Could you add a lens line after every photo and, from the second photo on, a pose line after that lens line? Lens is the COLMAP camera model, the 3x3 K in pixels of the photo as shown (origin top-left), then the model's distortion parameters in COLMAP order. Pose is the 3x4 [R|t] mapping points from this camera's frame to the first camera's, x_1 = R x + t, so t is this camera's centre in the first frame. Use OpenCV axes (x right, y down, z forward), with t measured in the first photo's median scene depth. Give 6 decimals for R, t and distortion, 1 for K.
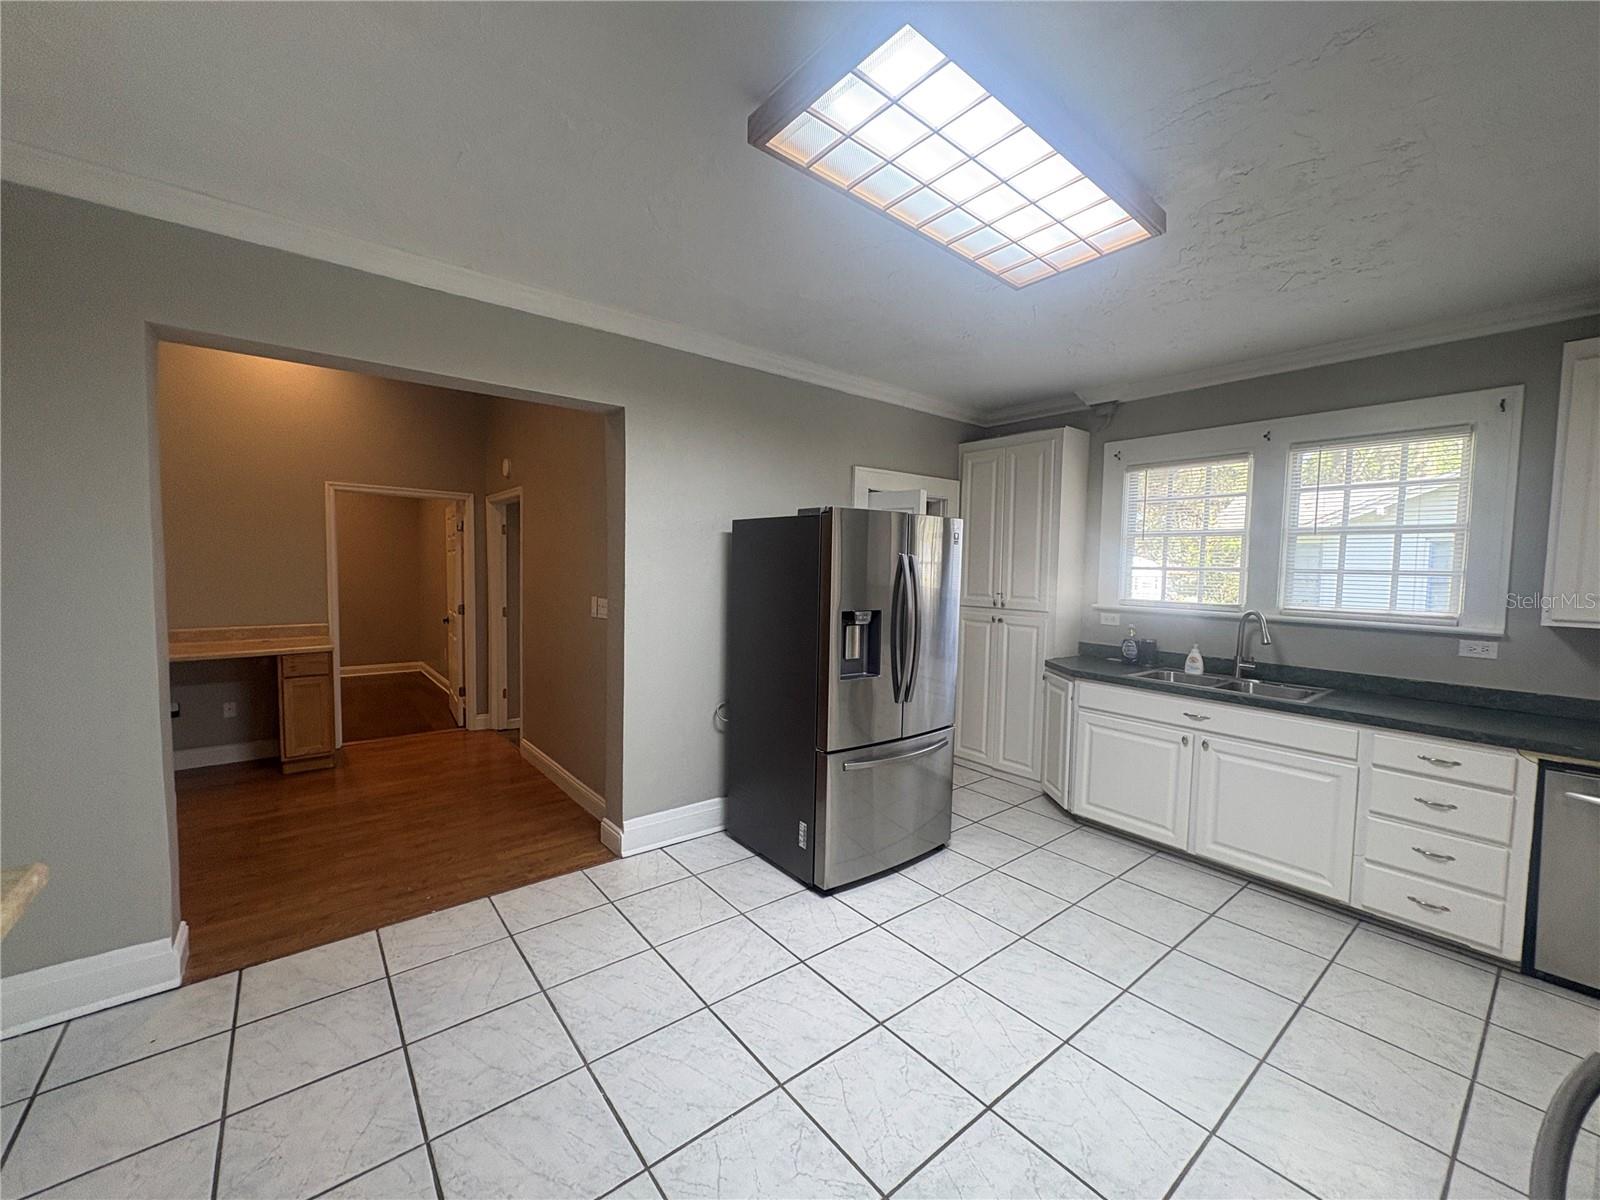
lens RADIAL K [[636.2, 0, 800.1], [0, 636.2, 598.0], [0, 0, 1]] dist [0.001573, -0.000037]
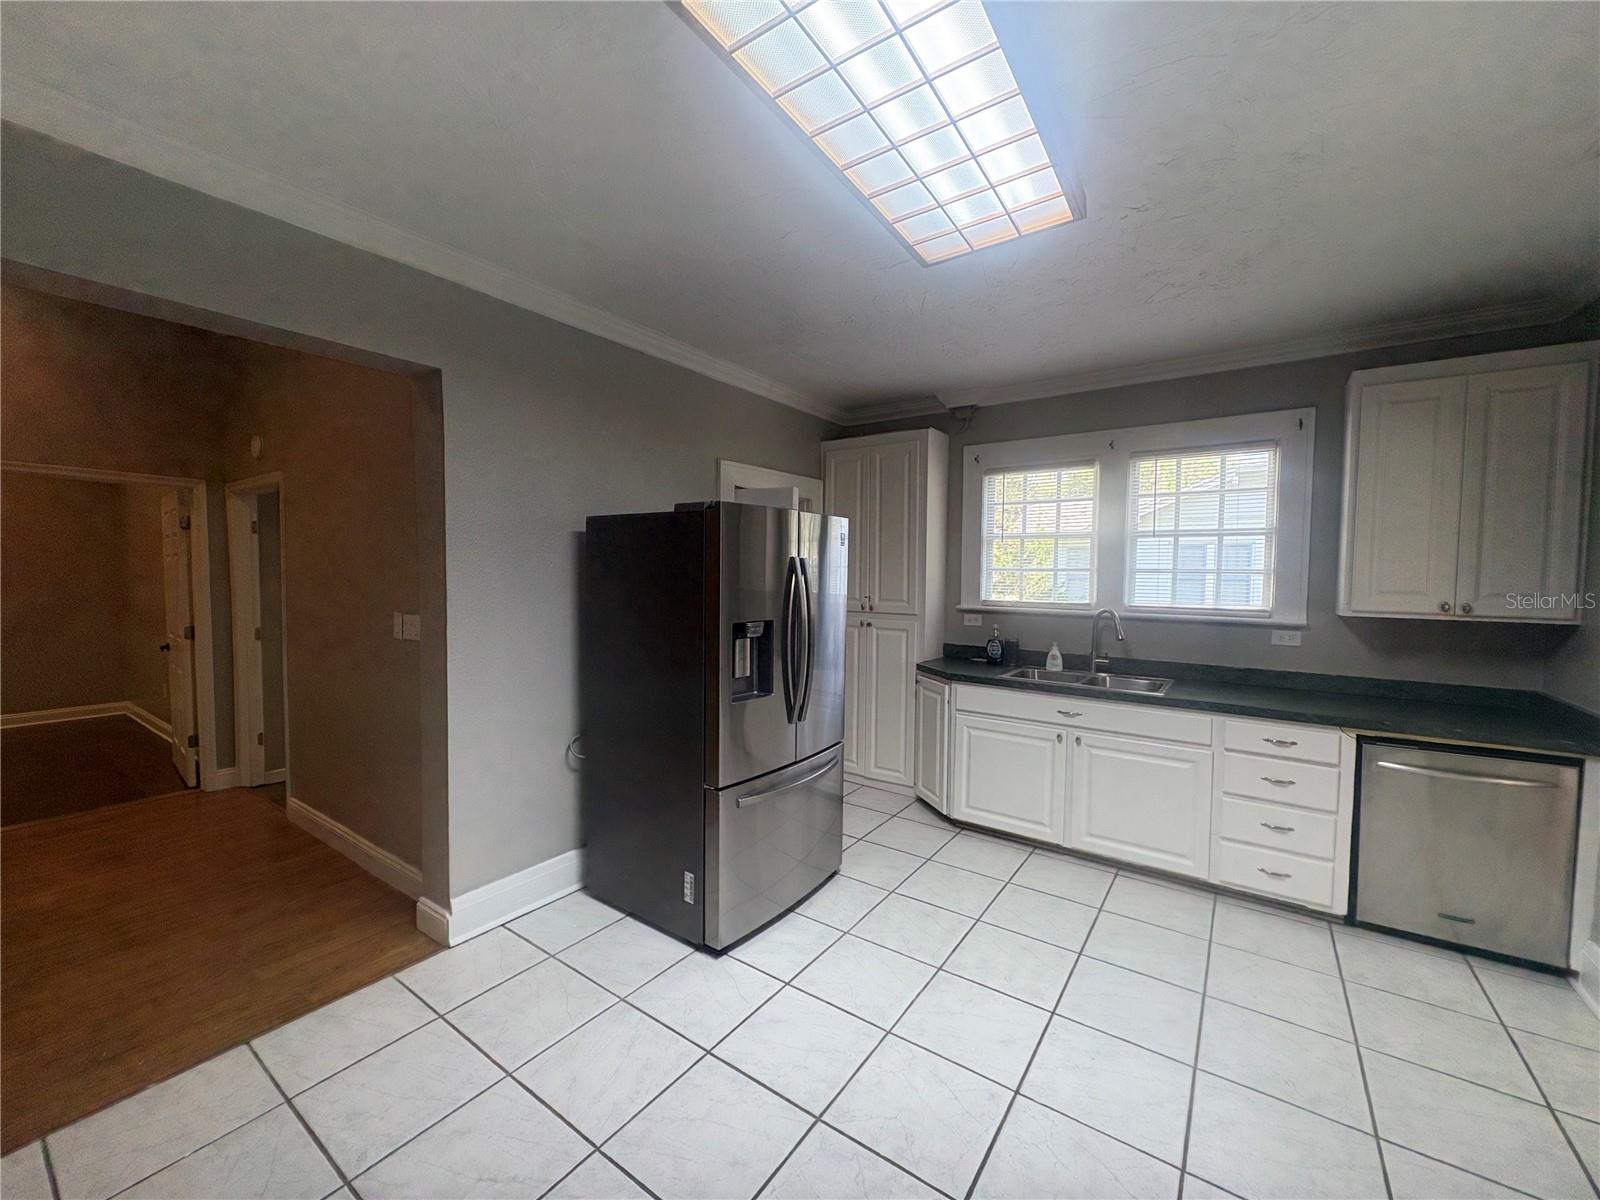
lens RADIAL K [[636.2, 0, 800.1], [0, 636.2, 598.0], [0, 0, 1]] dist [0.001573, -0.000037]
pose [[0.961811, -0.021910, 0.272835, -0.069465], [0.023327, 0.999726, -0.001953, -0.007942], [-0.272717, 0.008243, 0.962059, 0.126476]]
